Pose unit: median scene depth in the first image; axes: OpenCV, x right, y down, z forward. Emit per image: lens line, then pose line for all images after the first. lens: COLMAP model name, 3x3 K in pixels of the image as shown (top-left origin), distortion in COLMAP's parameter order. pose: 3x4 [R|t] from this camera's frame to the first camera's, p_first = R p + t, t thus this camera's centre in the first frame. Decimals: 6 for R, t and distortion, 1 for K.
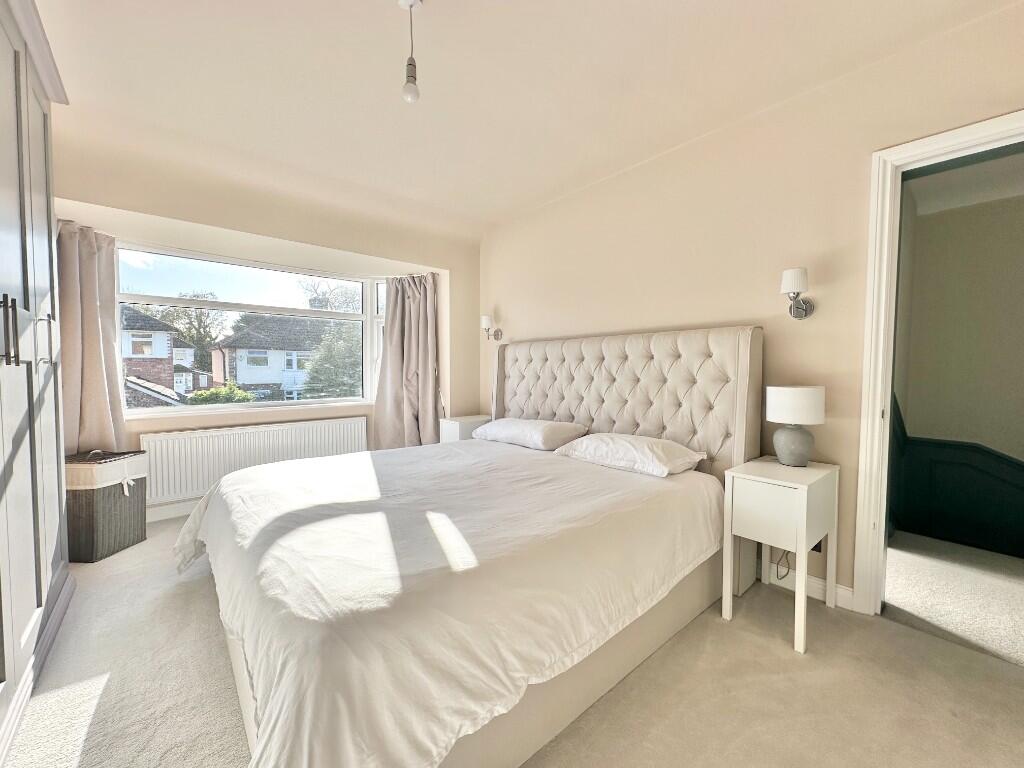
lens RADIAL K [[408.8, 0, 506.2], [0, 408.8, 382.4], [0, 0, 1]] dist [-0.002028, 0.000376]
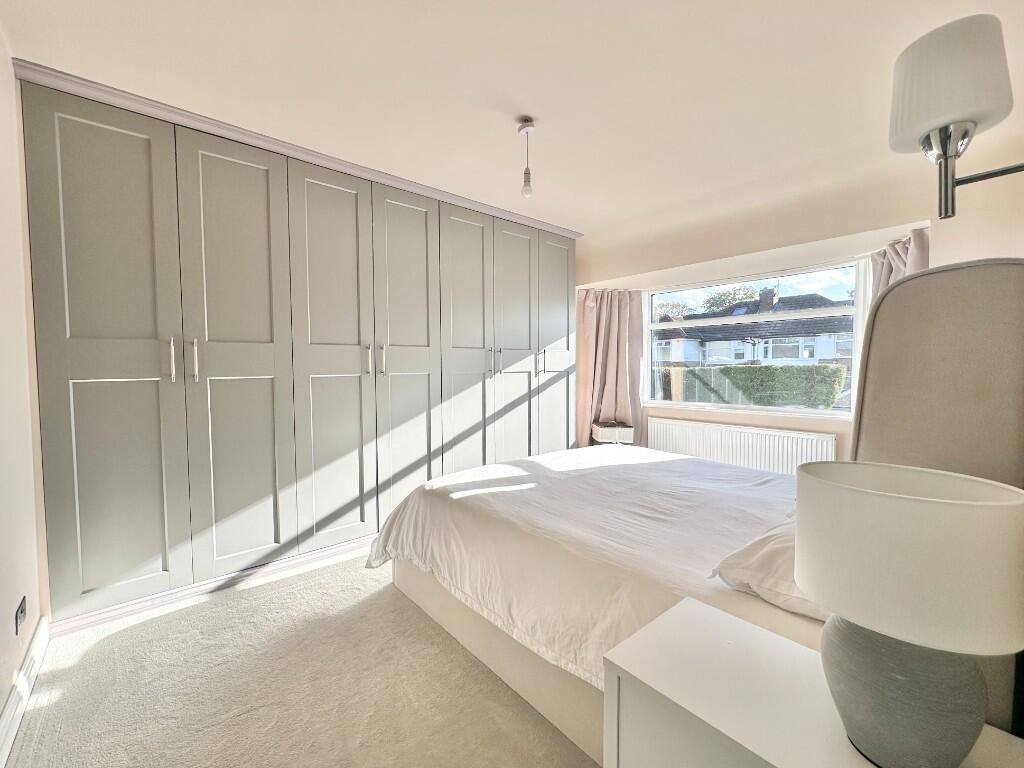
lens RADIAL K [[408.8, 0, 505.5], [0, 408.8, 383.9], [0, 0, 1]] dist [-0.002028, 0.000376]
pose [[0.005085, 0.034801, -0.999381, 0.943683], [-0.030392, 0.998938, 0.034631, -0.051817], [0.999525, 0.030197, 0.006137, 0.701815]]
